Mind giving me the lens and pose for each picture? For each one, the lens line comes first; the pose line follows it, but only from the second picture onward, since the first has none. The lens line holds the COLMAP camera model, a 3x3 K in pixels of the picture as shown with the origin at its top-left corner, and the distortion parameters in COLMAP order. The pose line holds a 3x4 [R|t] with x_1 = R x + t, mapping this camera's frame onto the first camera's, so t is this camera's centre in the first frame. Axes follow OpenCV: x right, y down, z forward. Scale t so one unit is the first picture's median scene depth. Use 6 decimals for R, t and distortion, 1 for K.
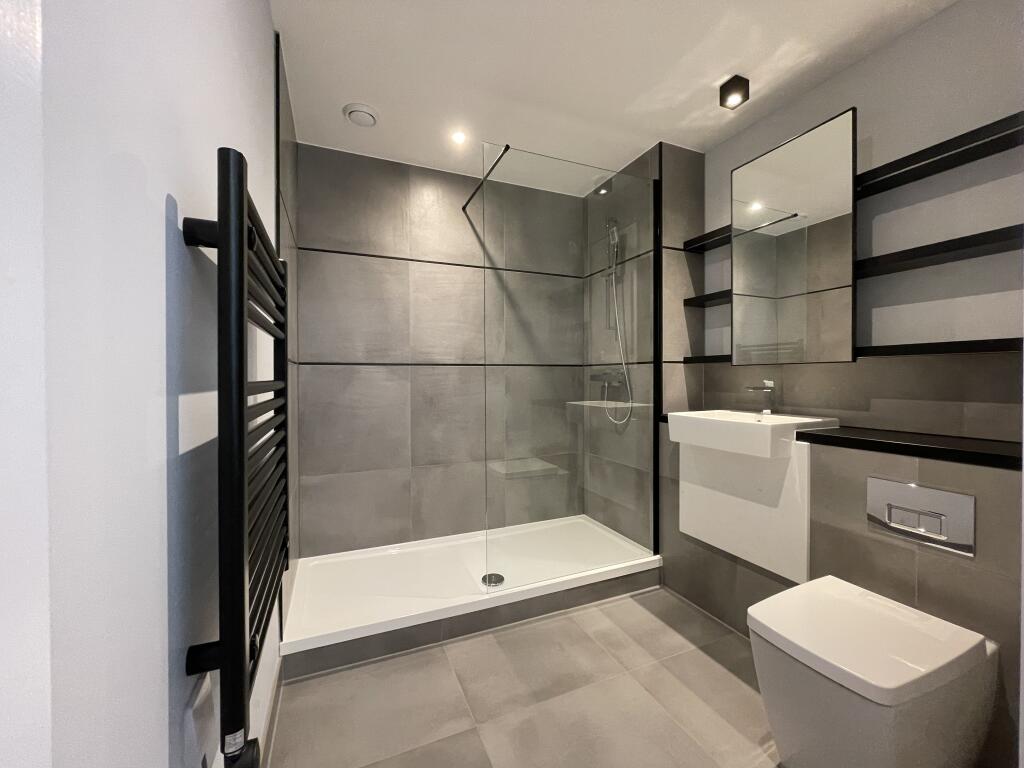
lens RADIAL K [[416.3, 0, 512.6], [0, 416.3, 380.4], [0, 0, 1]] dist [0.001987, 0.000161]
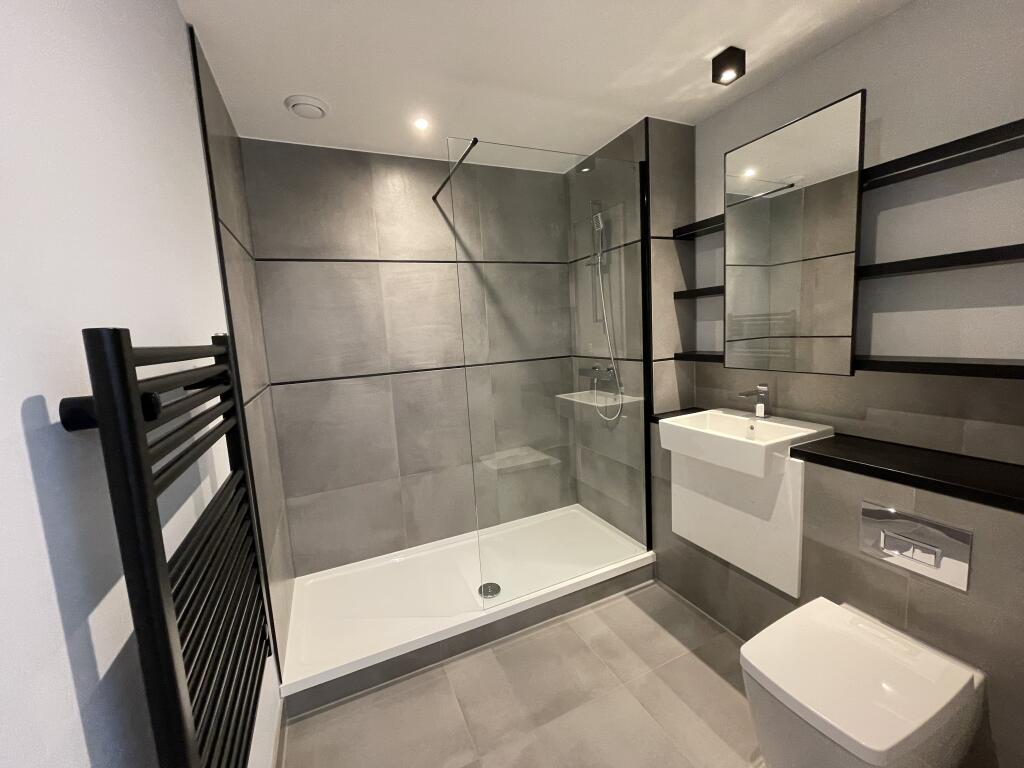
lens RADIAL K [[416.3, 0, 512.5], [0, 416.3, 382.8], [0, 0, 1]] dist [0.001987, 0.000161]
pose [[0.998263, -0.056857, 0.015459, 0.020986], [0.054707, 0.991838, 0.115173, -0.131312], [-0.021881, -0.114128, 0.993225, 0.050647]]
